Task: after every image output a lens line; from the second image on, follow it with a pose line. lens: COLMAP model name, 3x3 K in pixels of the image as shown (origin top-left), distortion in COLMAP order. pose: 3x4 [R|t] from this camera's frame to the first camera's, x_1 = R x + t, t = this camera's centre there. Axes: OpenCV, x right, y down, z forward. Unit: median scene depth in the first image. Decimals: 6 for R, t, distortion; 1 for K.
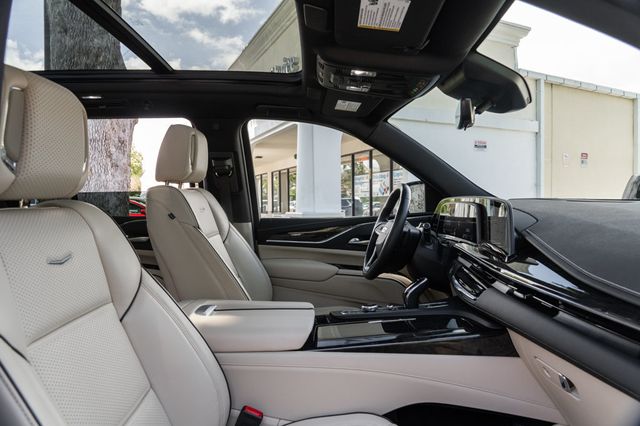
lens RADIAL K [[429.8, 0, 320.0], [0, 429.8, 213.0], [0, 0, 1]] dist [-0.009164, -0.003810]
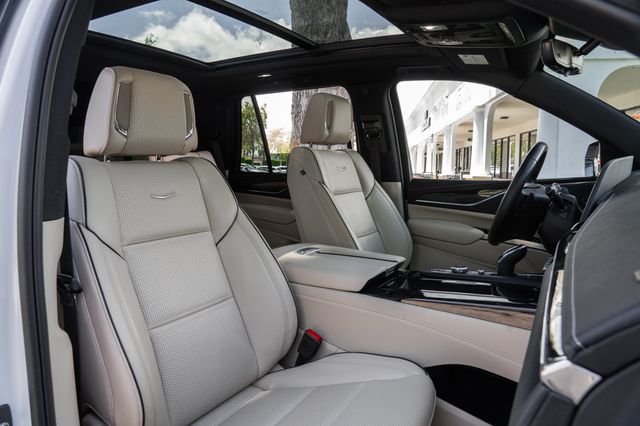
lens RADIAL K [[429.8, 0, 320.0], [0, 429.8, 213.0], [0, 0, 1]] dist [-0.009164, -0.003810]
pose [[0.849854, 0.069879, -0.522364, 0.259434], [-0.025716, 0.995488, 0.091333, 0.007166], [0.526390, -0.064187, 0.847817, 0.005653]]
